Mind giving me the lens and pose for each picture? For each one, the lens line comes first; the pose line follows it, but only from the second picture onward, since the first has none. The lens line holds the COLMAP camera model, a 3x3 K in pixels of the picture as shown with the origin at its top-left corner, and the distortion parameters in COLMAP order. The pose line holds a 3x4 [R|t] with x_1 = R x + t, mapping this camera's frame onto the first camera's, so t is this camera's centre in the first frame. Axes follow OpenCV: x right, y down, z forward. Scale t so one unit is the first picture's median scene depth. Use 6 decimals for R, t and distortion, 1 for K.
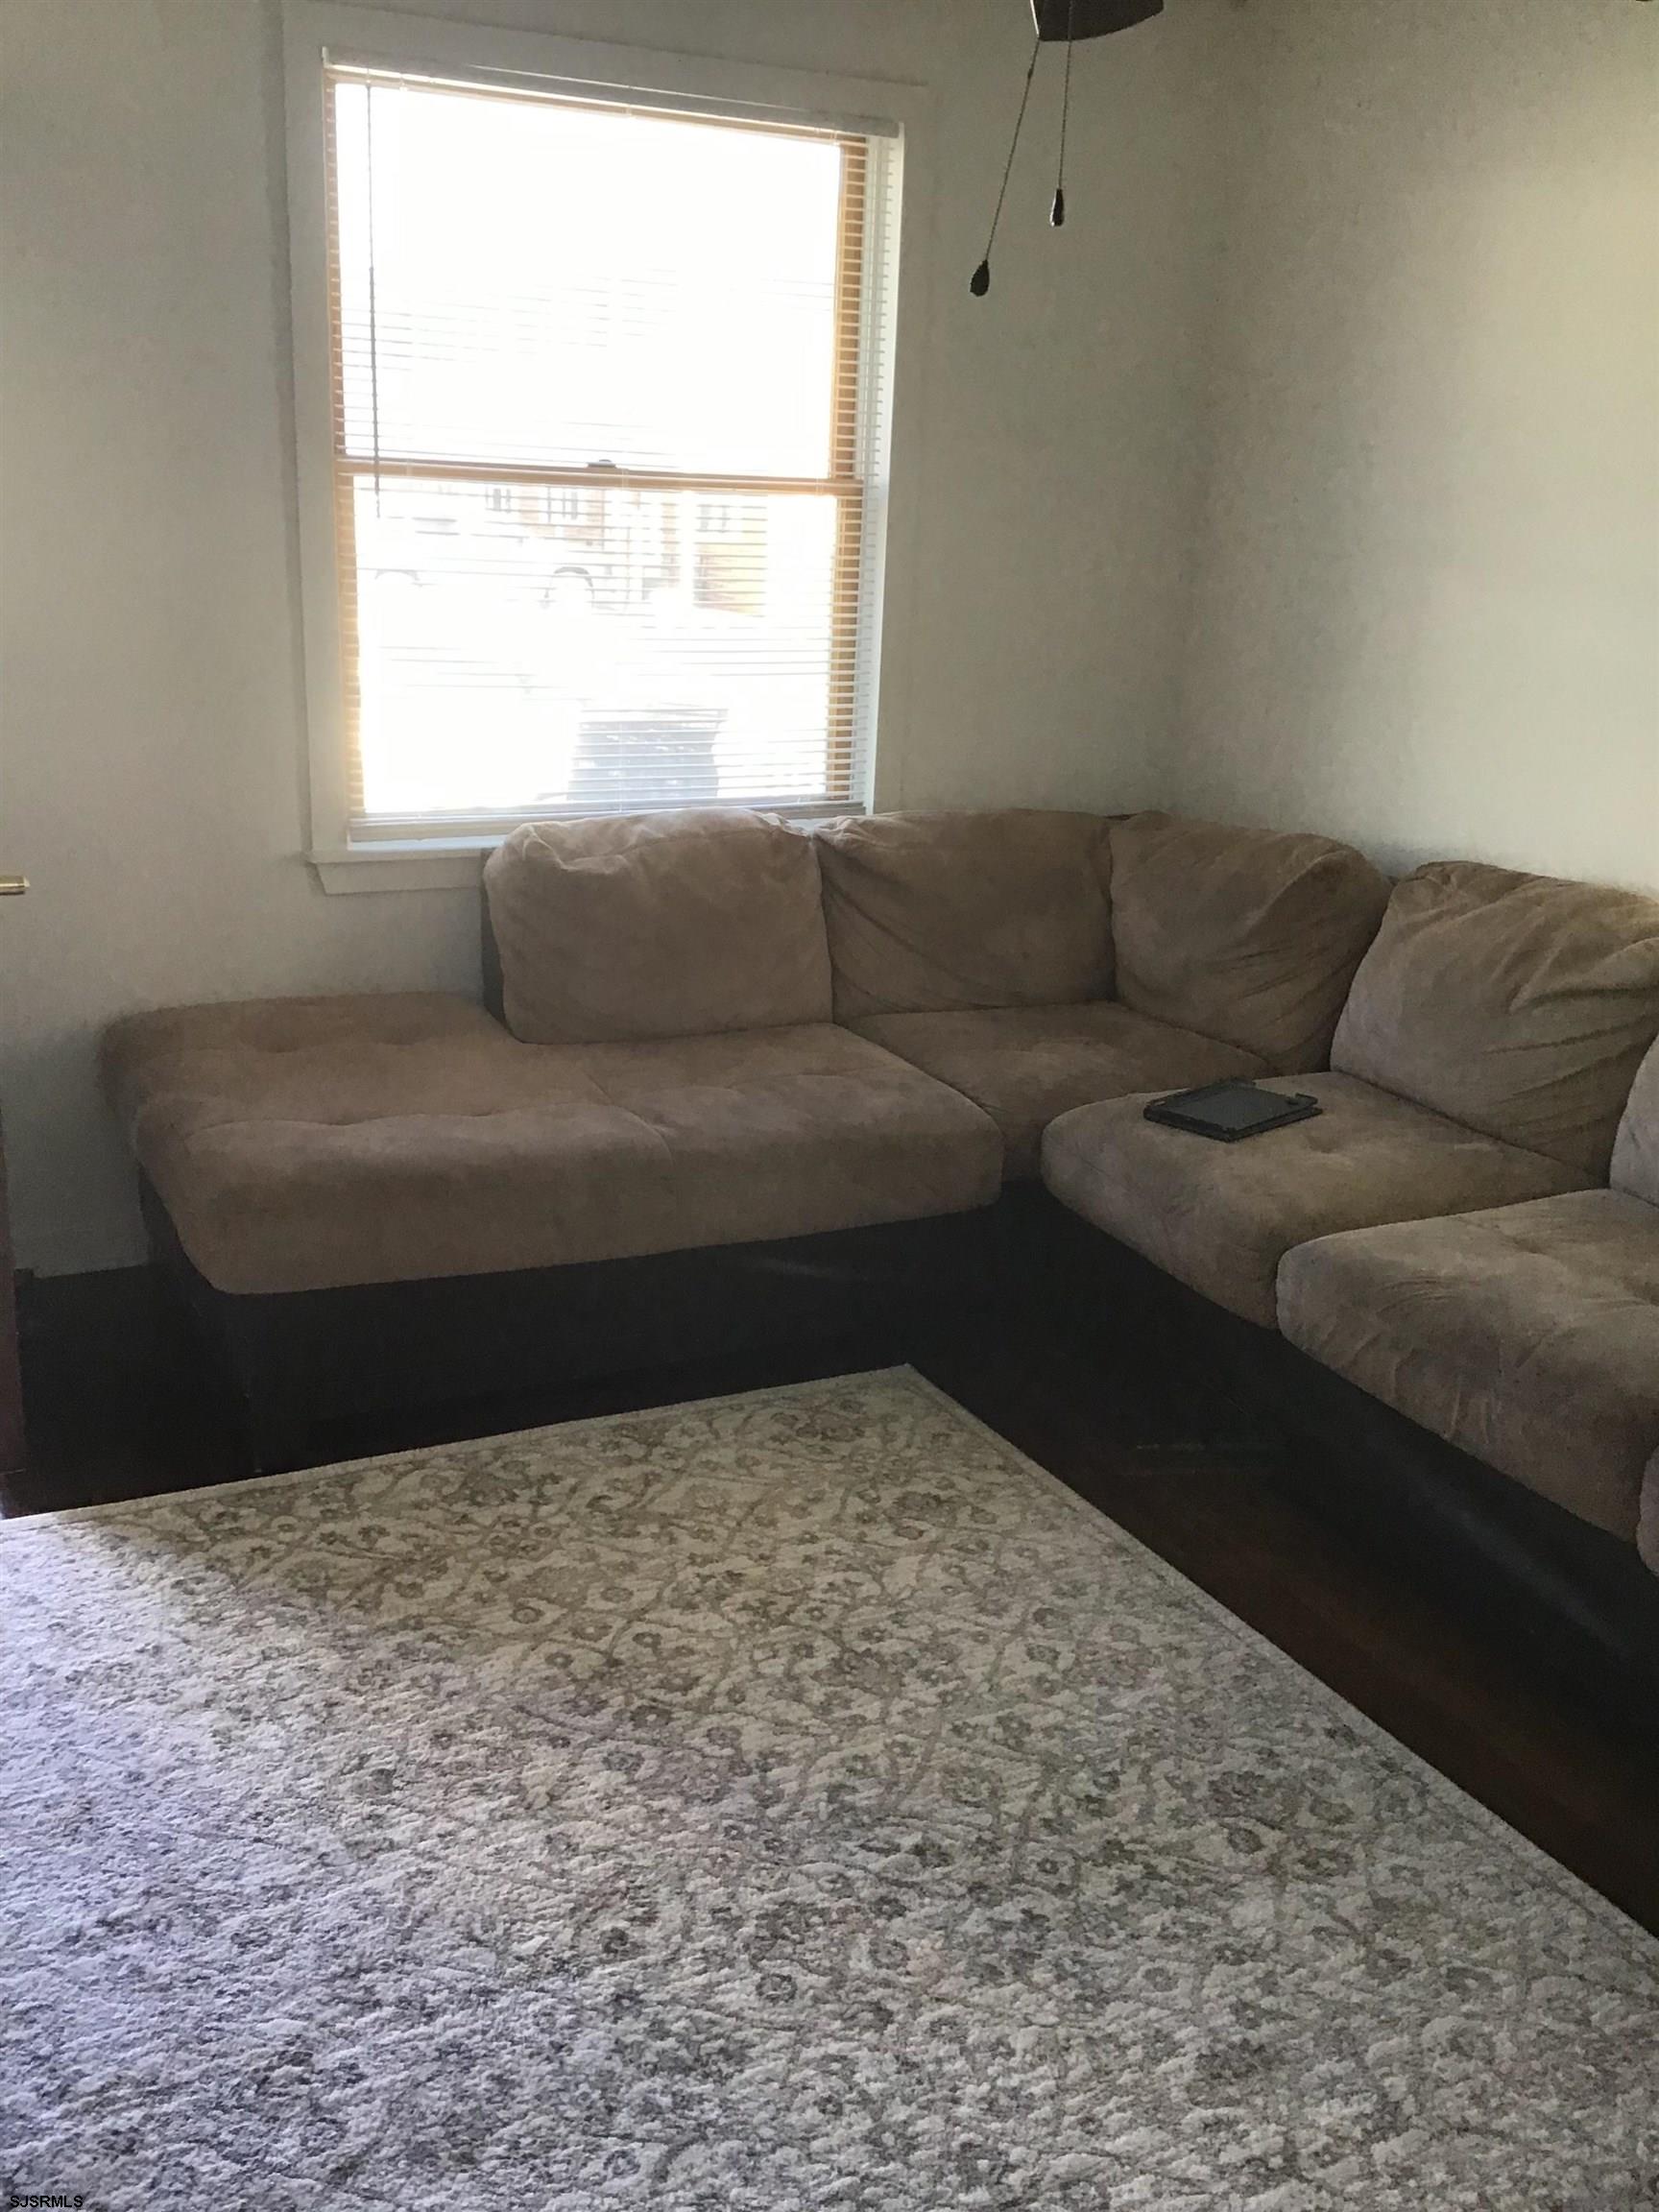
lens RADIAL K [[2019.2, 0, 829.5], [0, 2019.2, 1106.0], [0, 0, 1]] dist [0.134070, -0.181818]
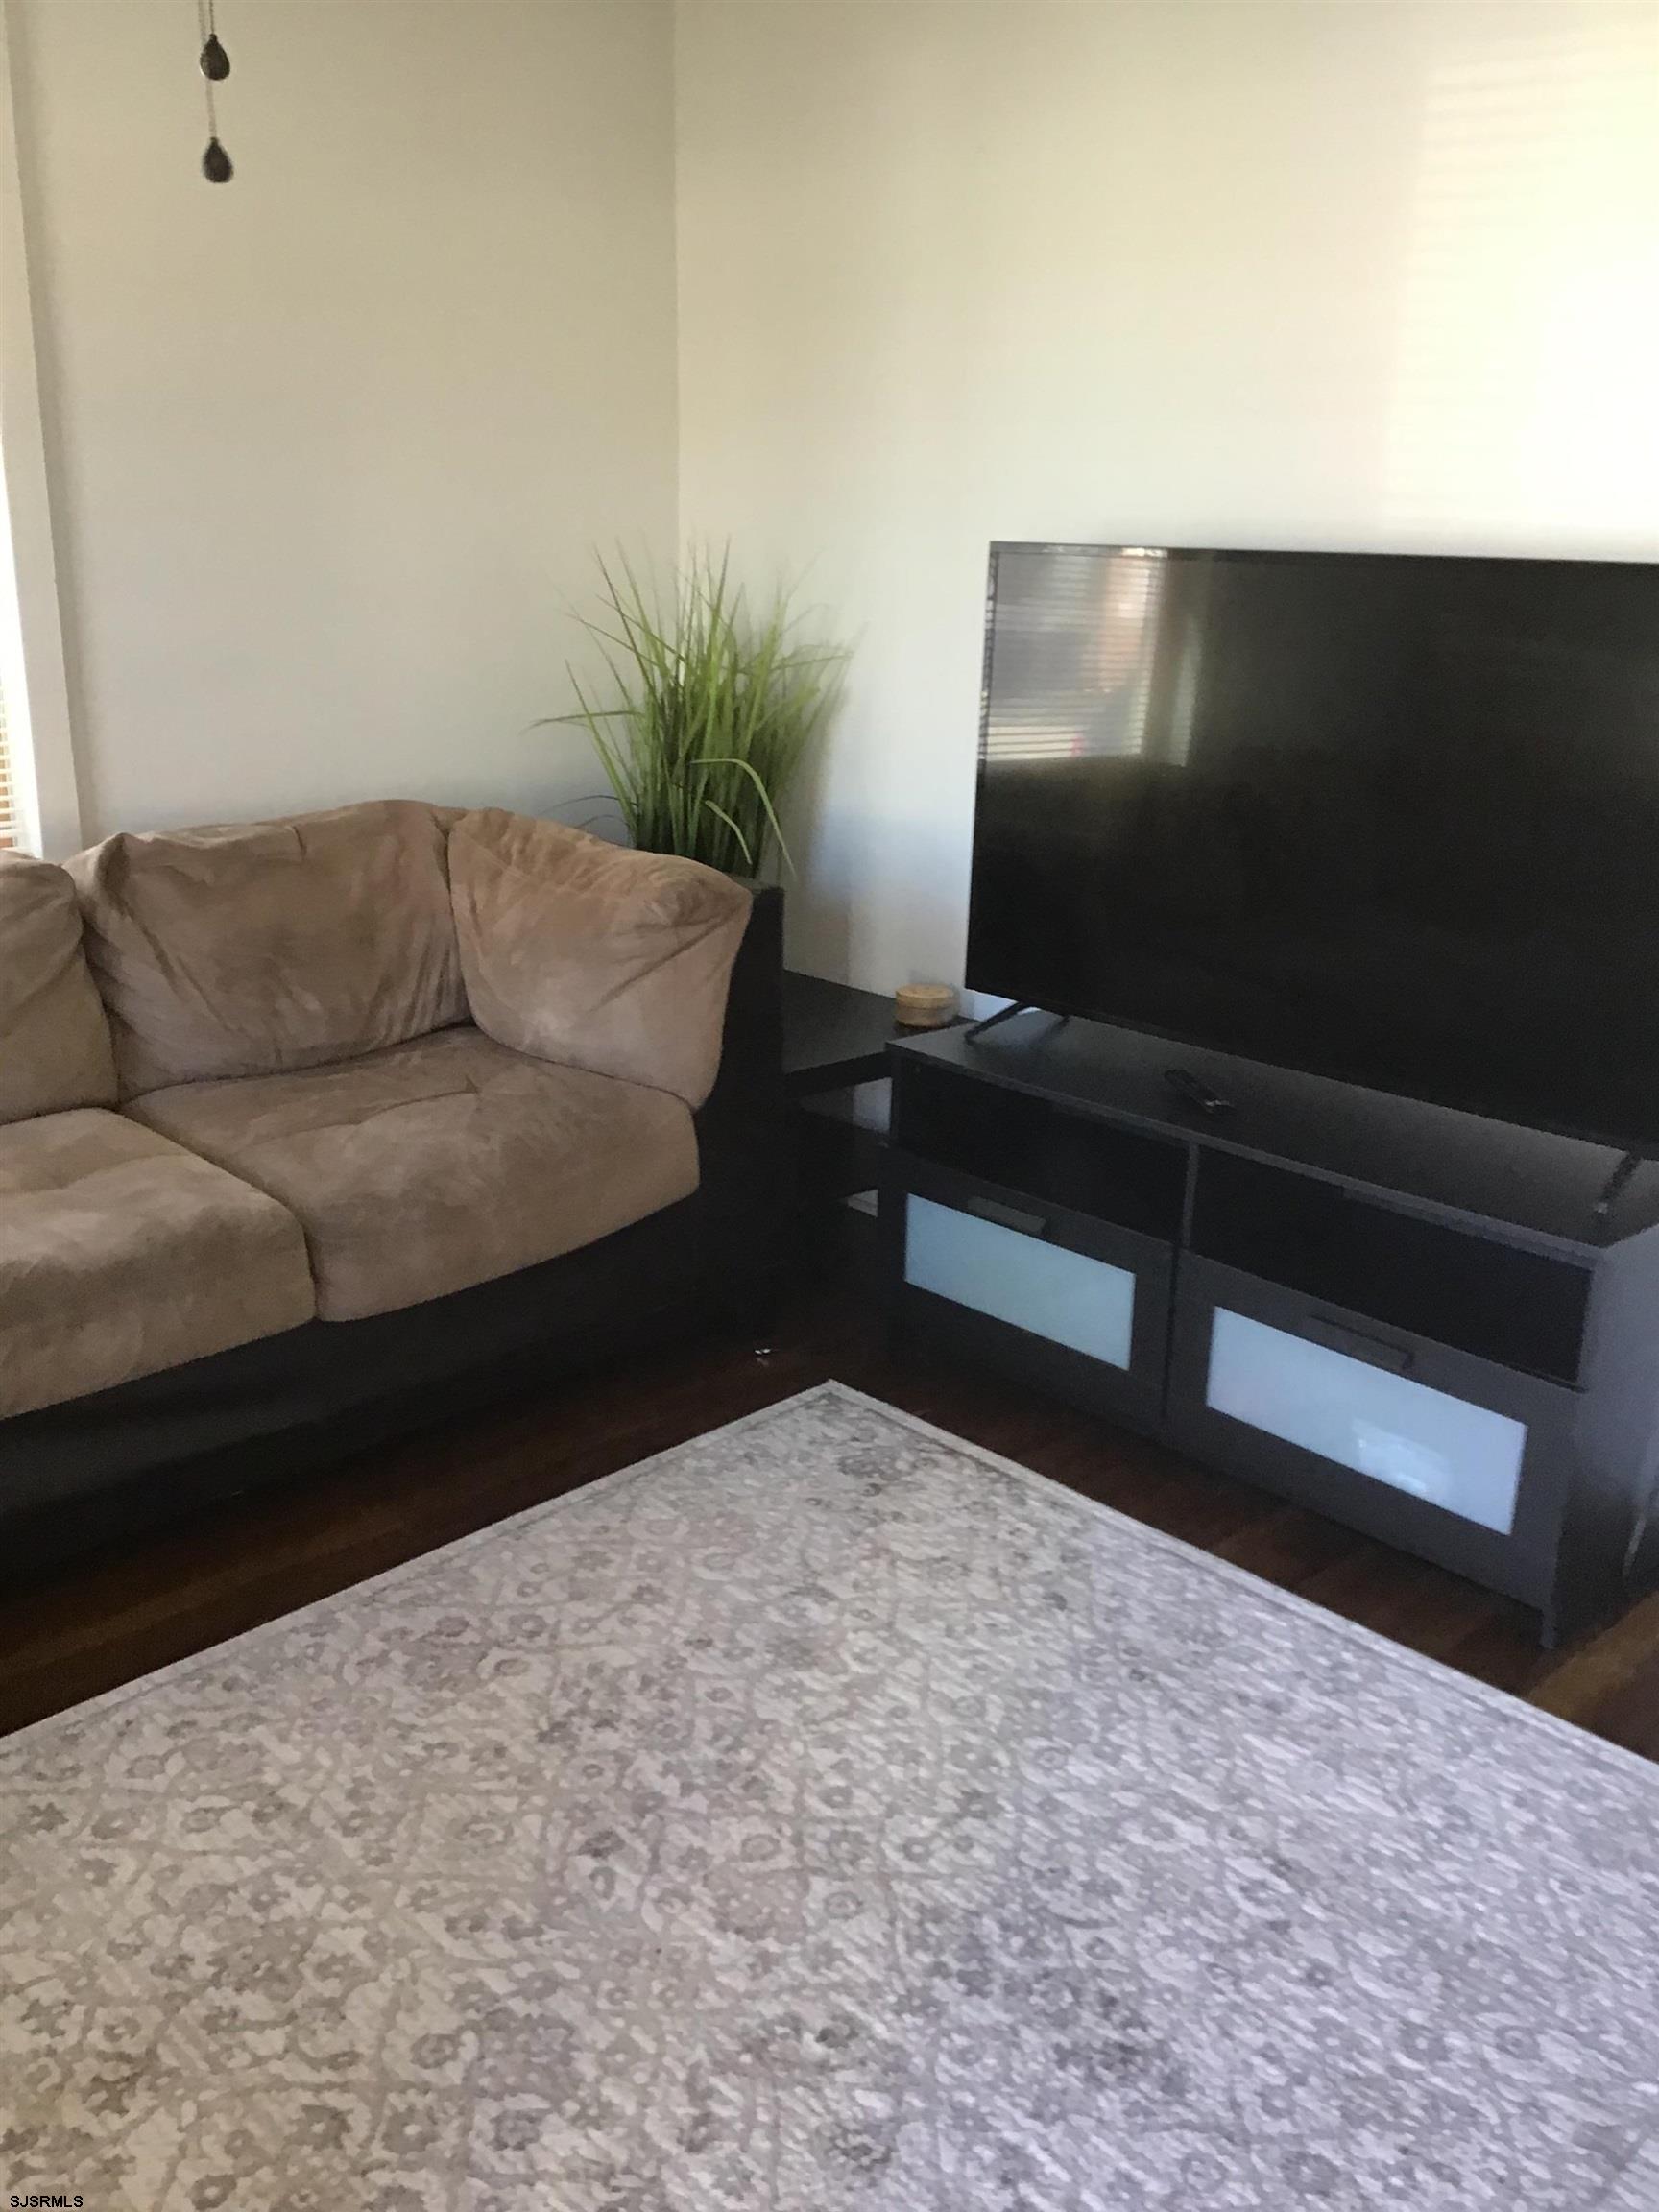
lens RADIAL K [[2019.2, 0, 829.5], [0, 2019.2, 1106.0], [0, 0, 1]] dist [0.134070, -0.181818]
pose [[-0.293389, -0.335675, 0.895123, -0.749625], [0.256063, 0.874522, 0.411877, -0.319597], [-0.921062, 0.350048, -0.170621, 0.967363]]
